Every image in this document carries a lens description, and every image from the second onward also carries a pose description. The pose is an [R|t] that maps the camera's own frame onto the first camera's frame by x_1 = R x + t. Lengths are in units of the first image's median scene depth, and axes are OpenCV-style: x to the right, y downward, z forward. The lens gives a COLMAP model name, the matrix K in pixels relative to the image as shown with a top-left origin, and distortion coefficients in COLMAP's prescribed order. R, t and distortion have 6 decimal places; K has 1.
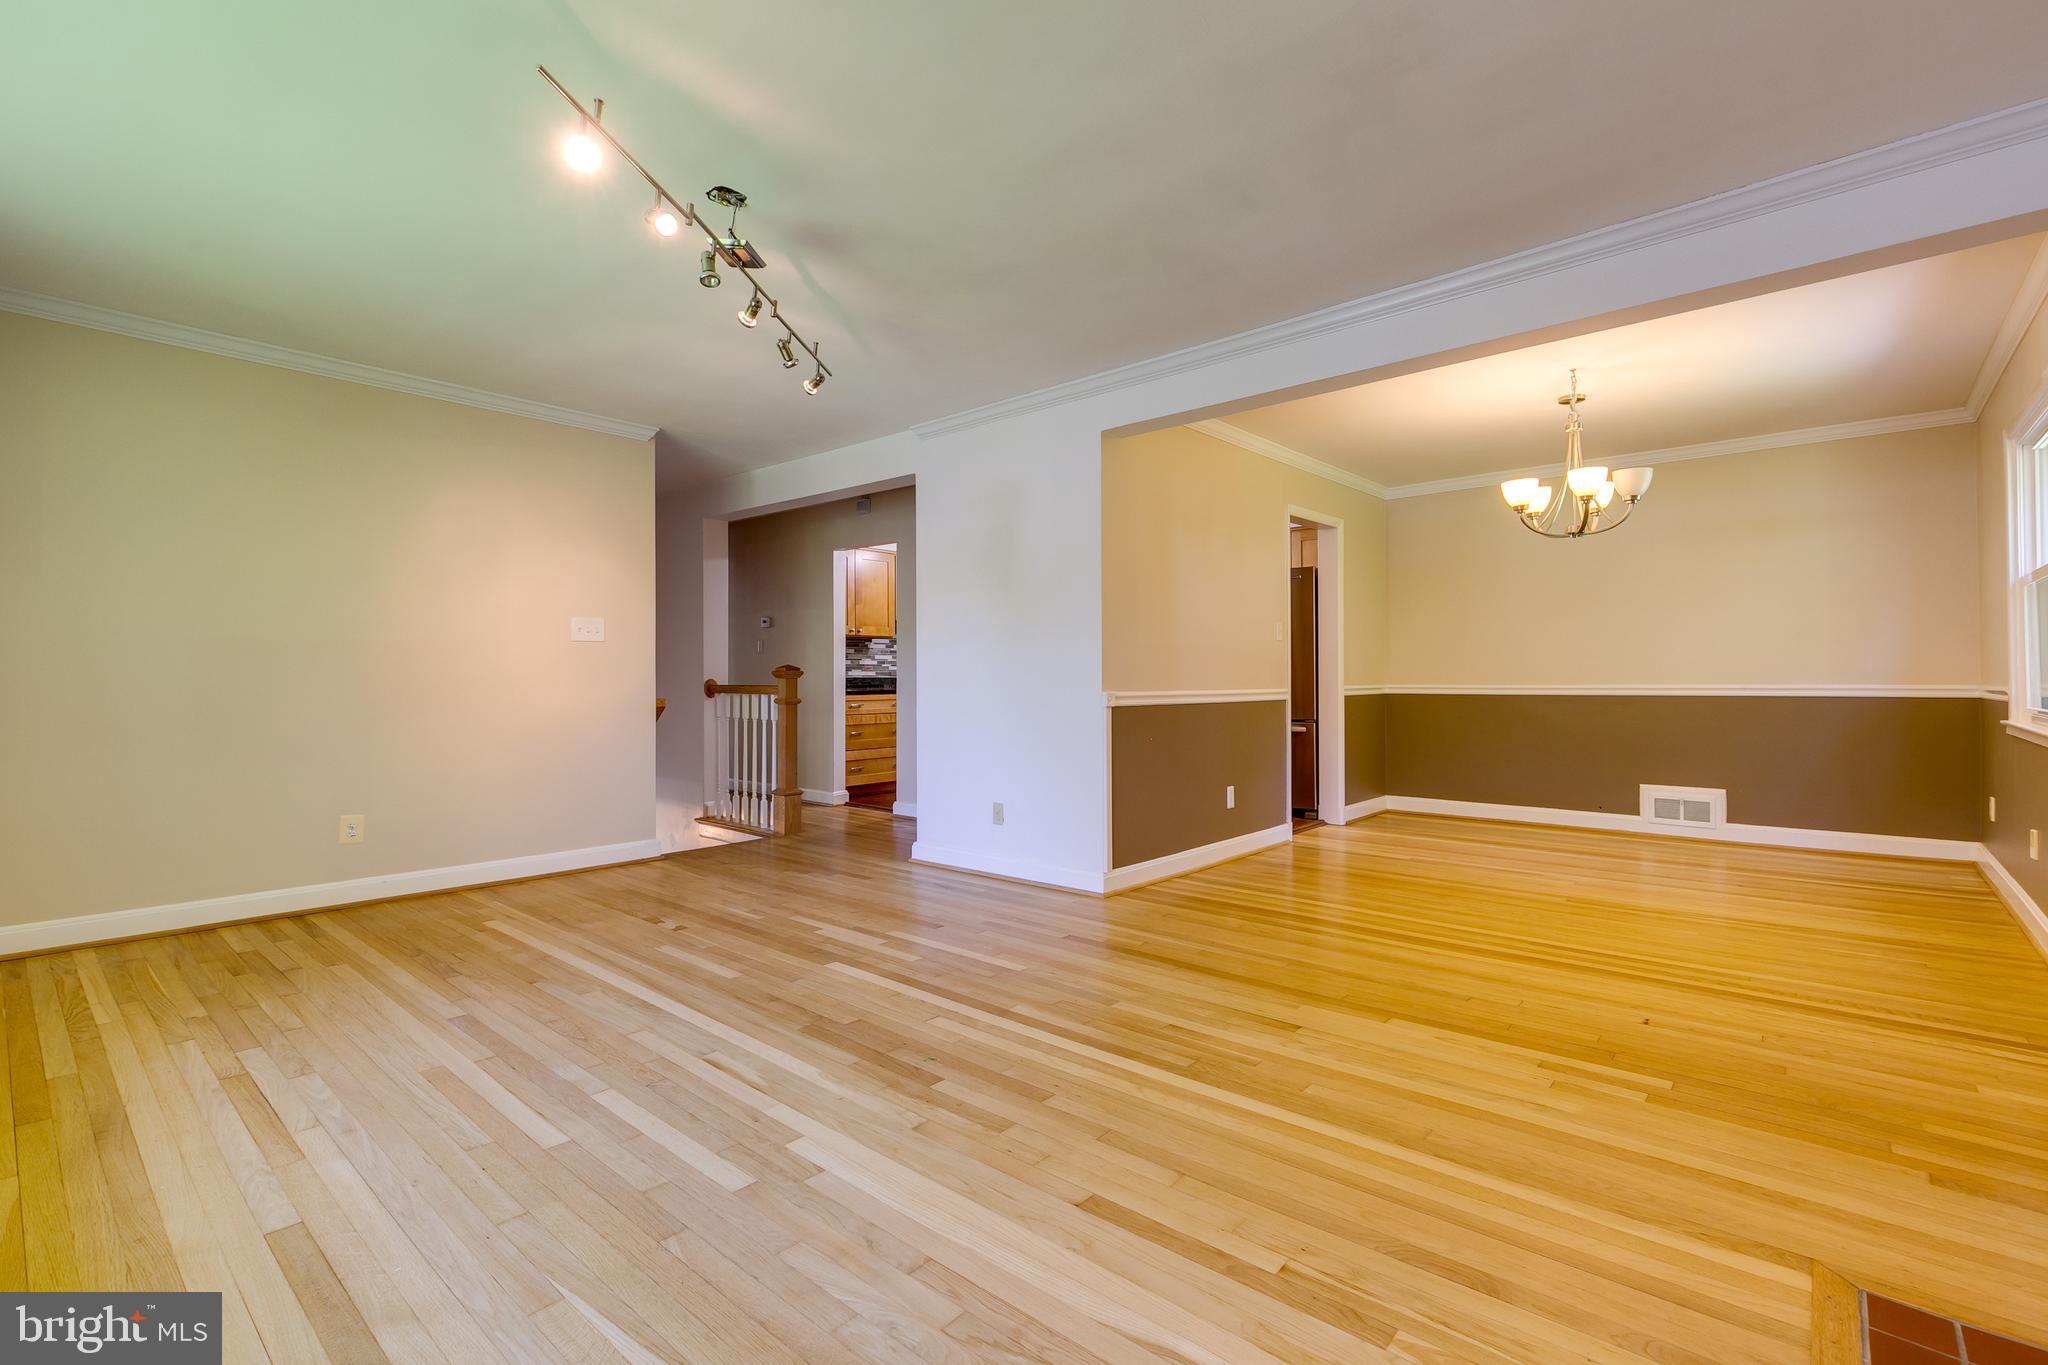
lens RADIAL K [[911.7, 0, 1030.9], [0, 911.7, 673.5], [0, 0, 1]] dist [0.003478, -0.000176]
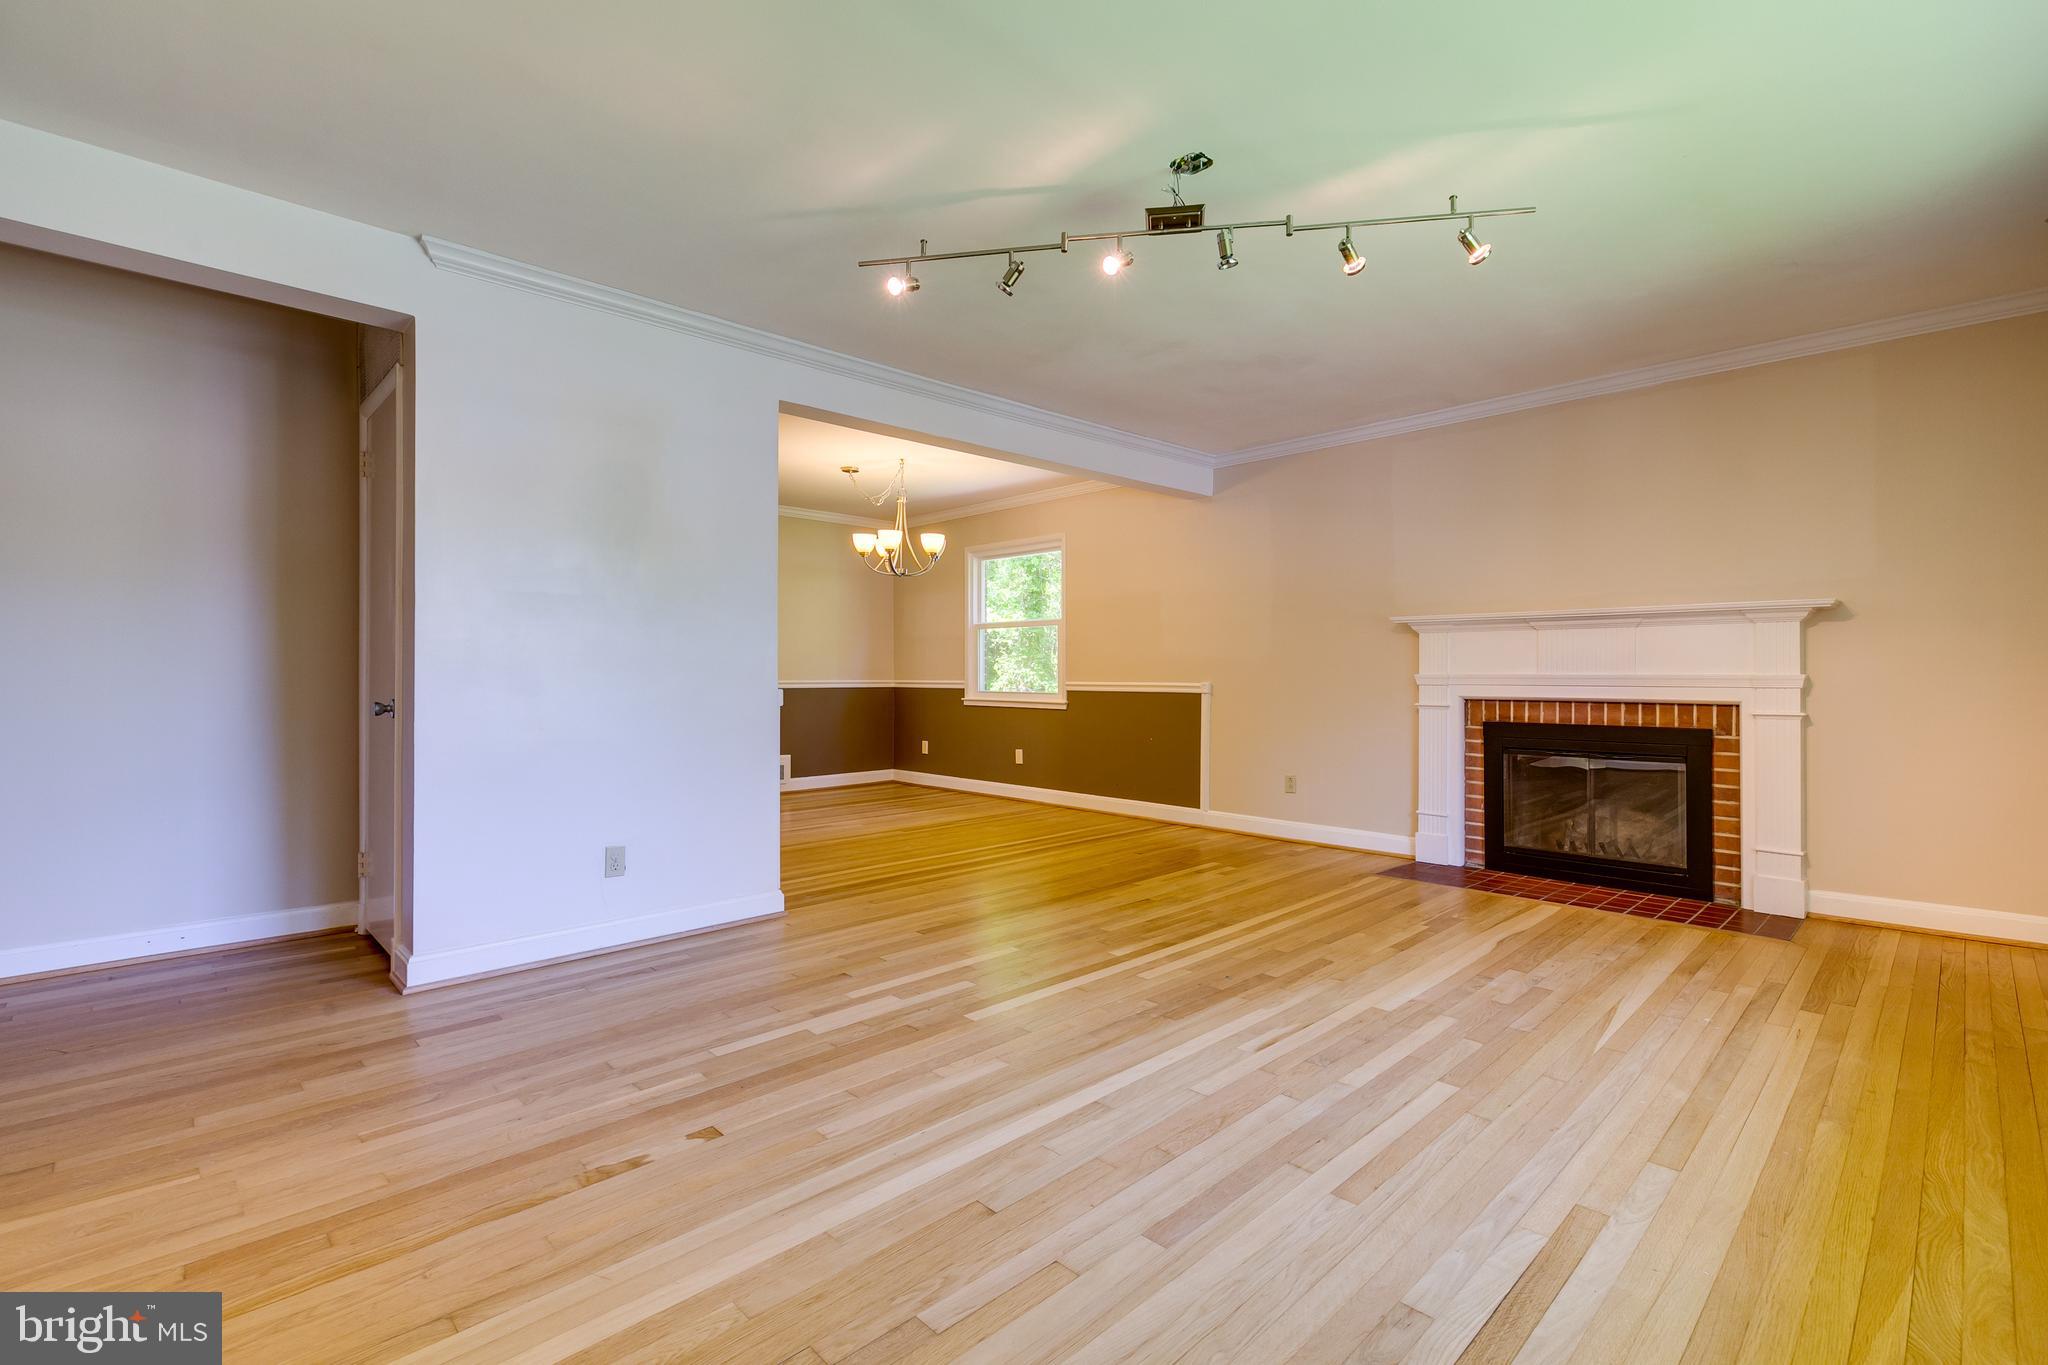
lens RADIAL K [[911.7, 0, 1030.9], [0, 911.7, 673.5], [0, 0, 1]] dist [0.003478, -0.000176]
pose [[0.084409, 0.004780, 0.996420, -1.162651], [-0.007110, 0.999966, -0.004194, 0.009588], [-0.996406, -0.006730, 0.084440, 0.978375]]
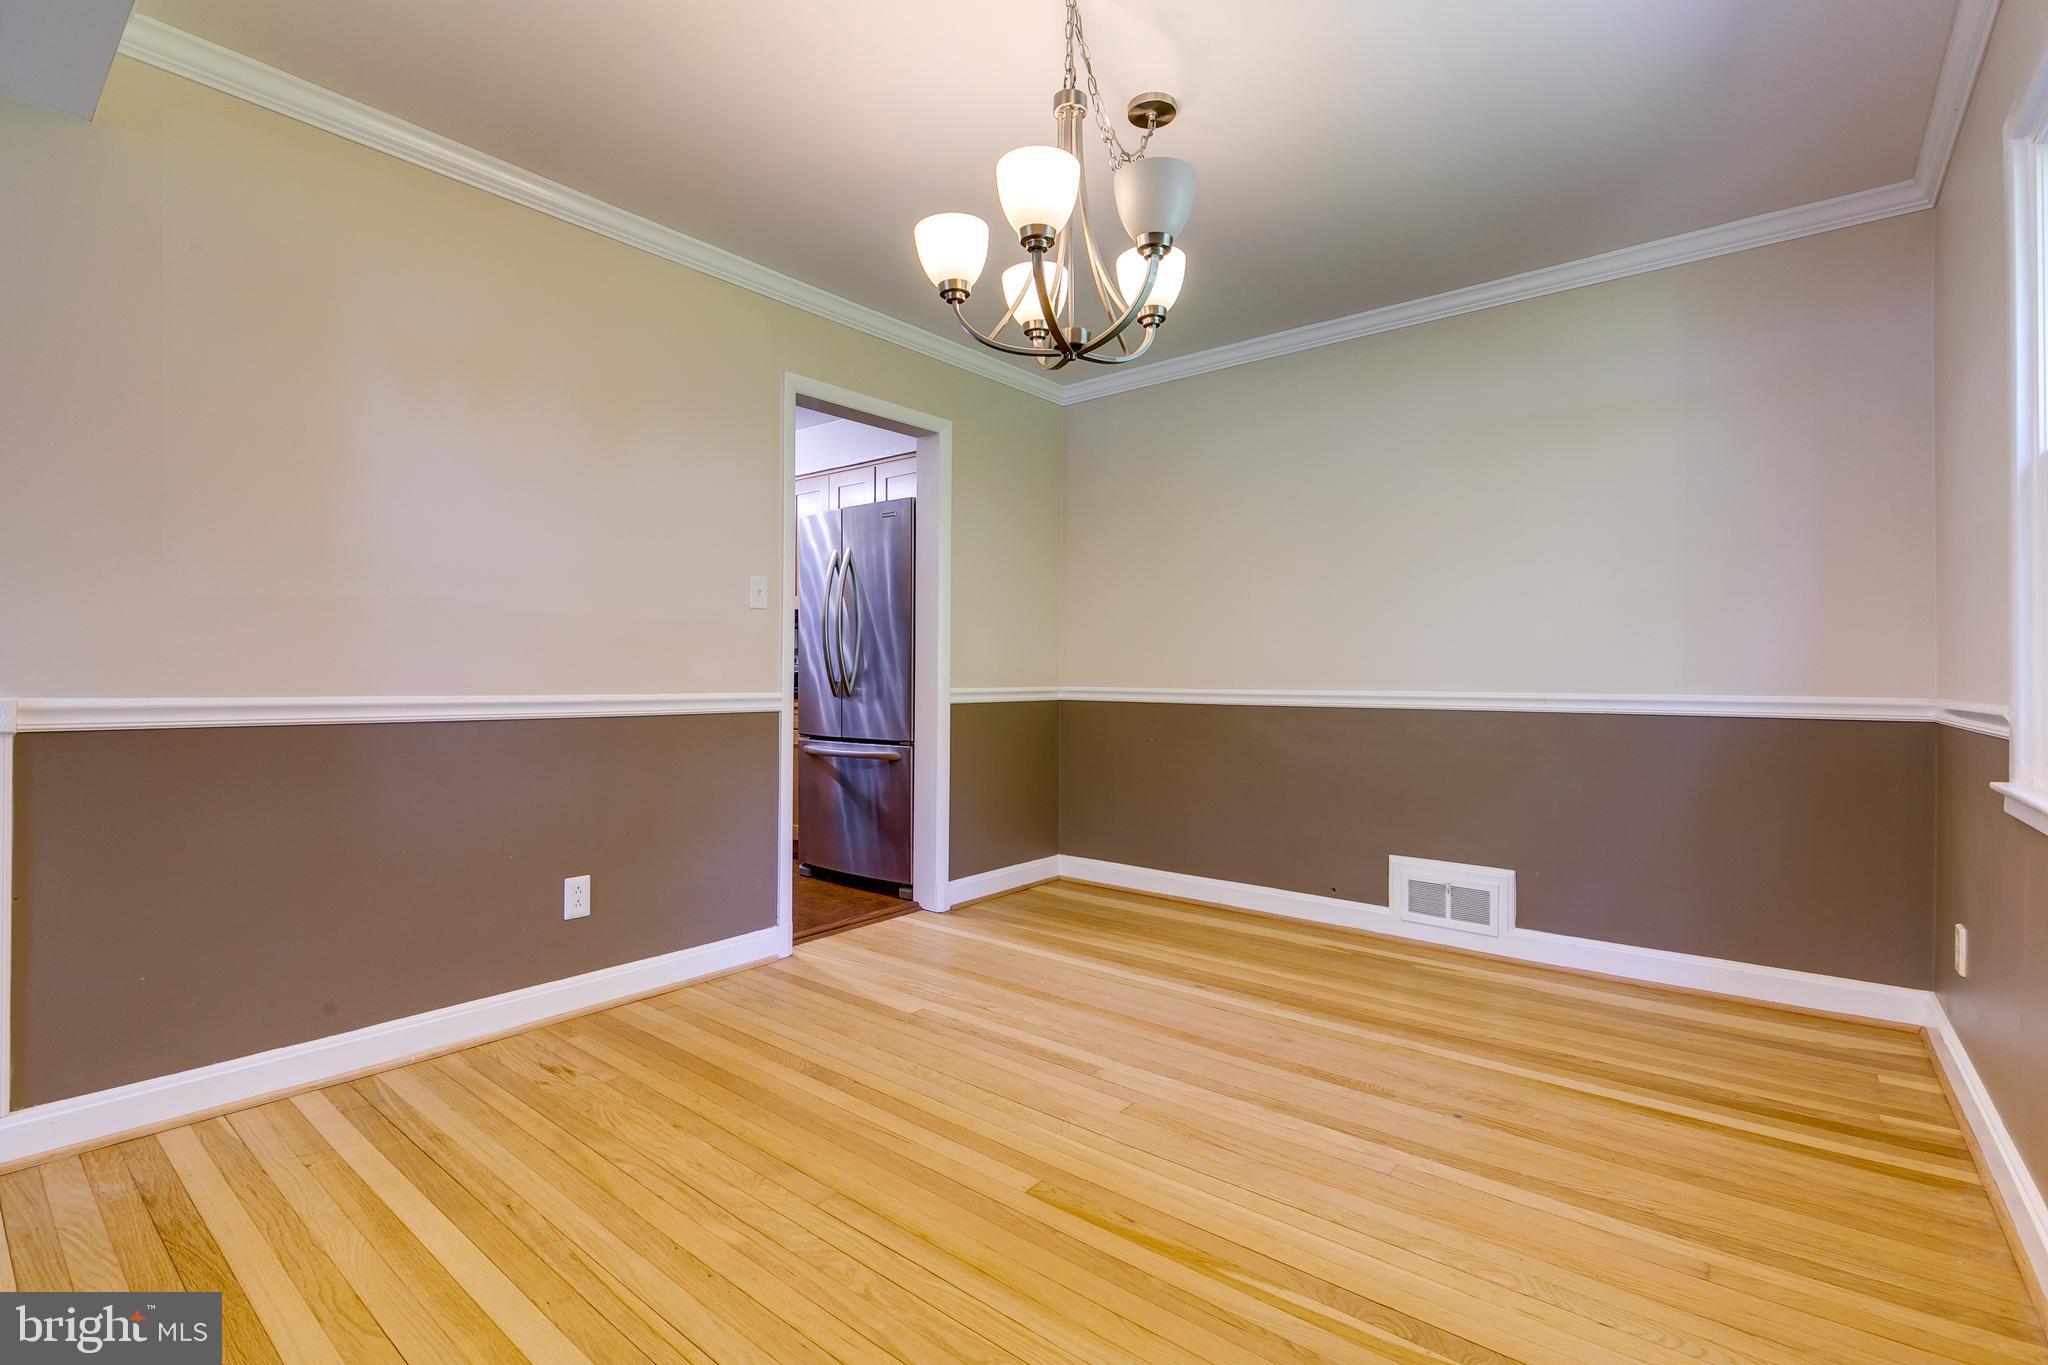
lens RADIAL K [[918.4, 0, 1031.1], [0, 918.4, 676.5], [0, 0, 1]] dist [-0.000629, -0.000305]
pose [[0.999219, 0.008269, 0.038646, 0.482492], [-0.008529, 0.999942, 0.006555, 0.001596], [-0.038590, -0.006880, 0.999231, 0.479110]]
